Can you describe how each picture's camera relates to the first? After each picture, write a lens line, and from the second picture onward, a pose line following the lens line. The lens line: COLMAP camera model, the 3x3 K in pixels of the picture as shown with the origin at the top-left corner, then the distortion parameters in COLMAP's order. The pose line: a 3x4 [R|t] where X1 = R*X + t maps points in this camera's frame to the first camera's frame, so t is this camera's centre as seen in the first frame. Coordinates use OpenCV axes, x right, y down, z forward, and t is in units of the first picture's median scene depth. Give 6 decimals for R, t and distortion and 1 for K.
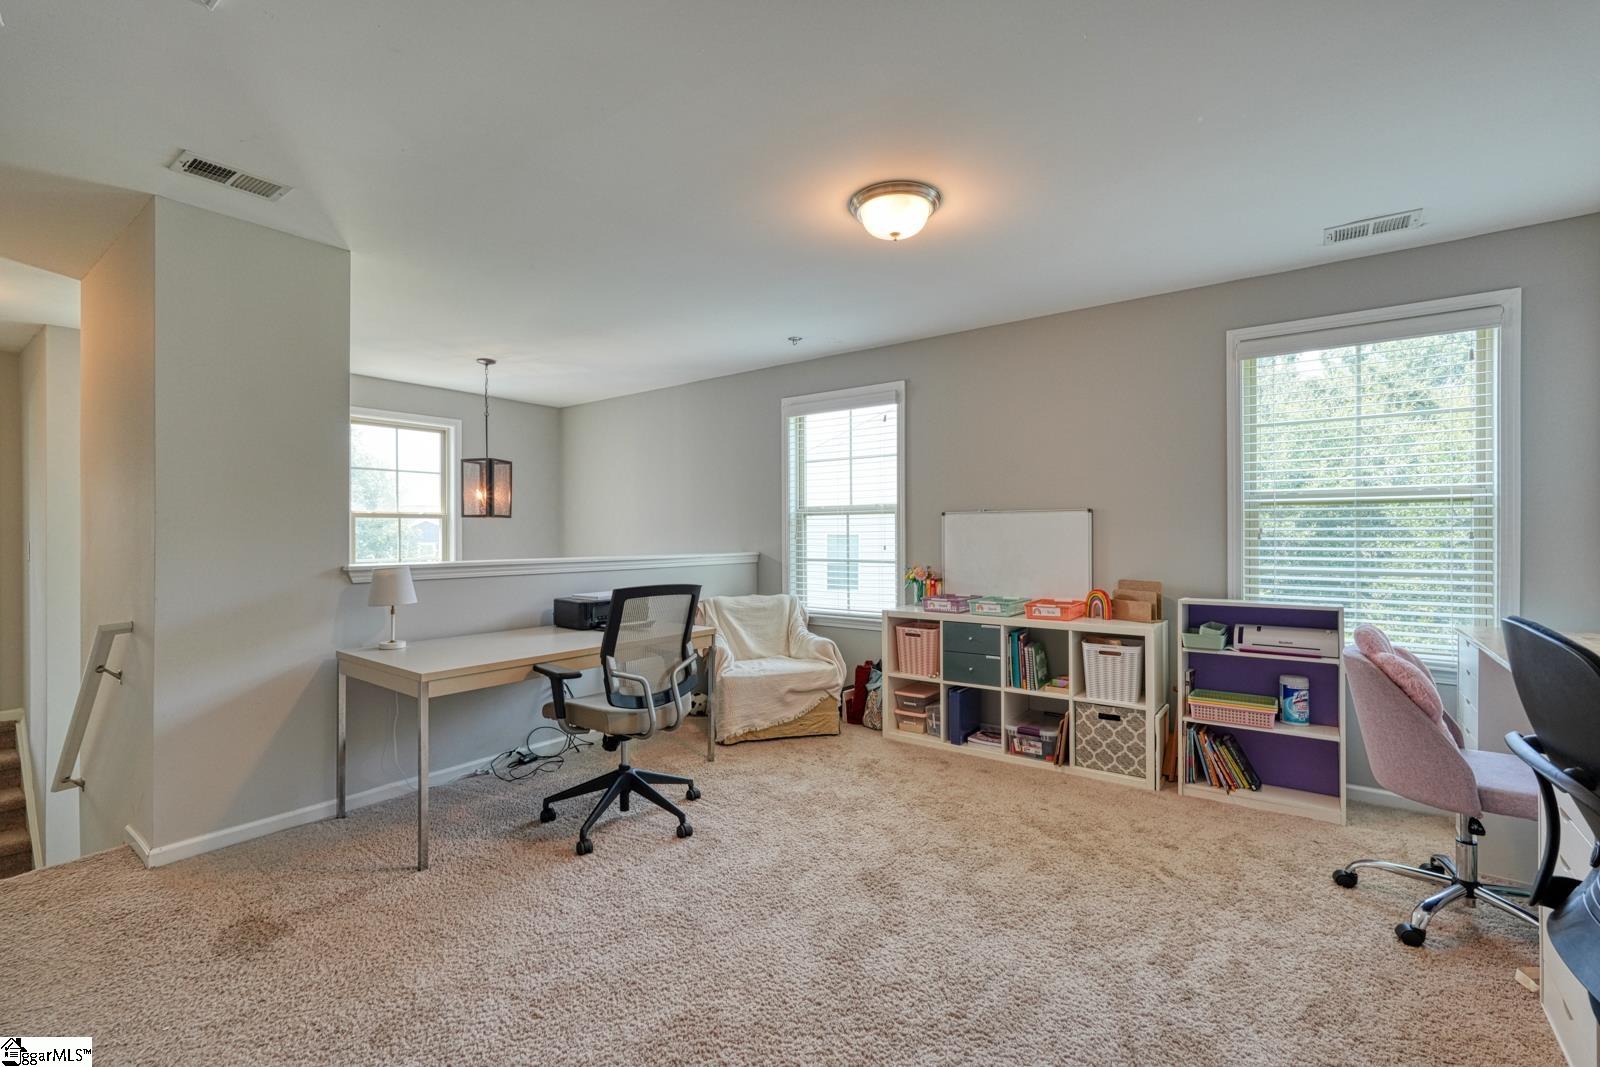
lens RADIAL K [[701.5, 0, 803.4], [0, 701.5, 534.3], [0, 0, 1]] dist [0.002133, -0.000345]
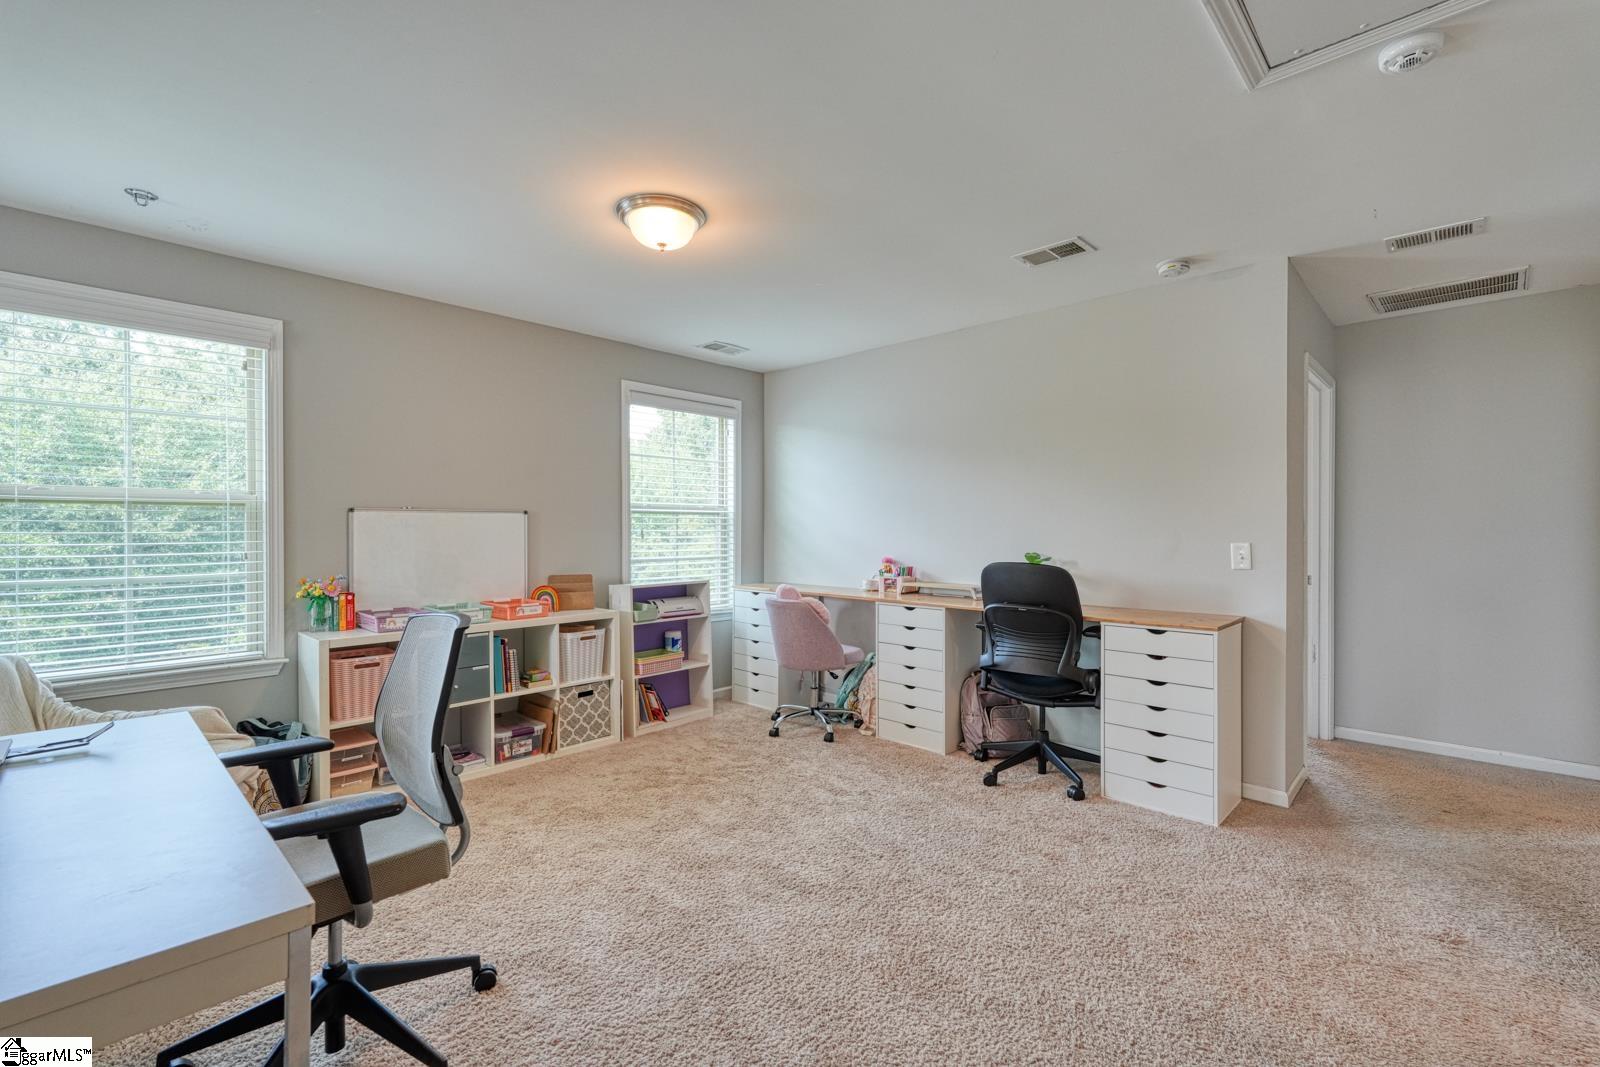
lens RADIAL K [[701.5, 0, 806.9], [0, 701.5, 528.4], [0, 0, 1]] dist [0.002133, -0.000345]
pose [[0.115275, 0.006551, 0.993312, -0.664346], [0.006185, 0.999954, -0.007312, 0.000669], [-0.993314, 0.006986, 0.115230, 0.508200]]
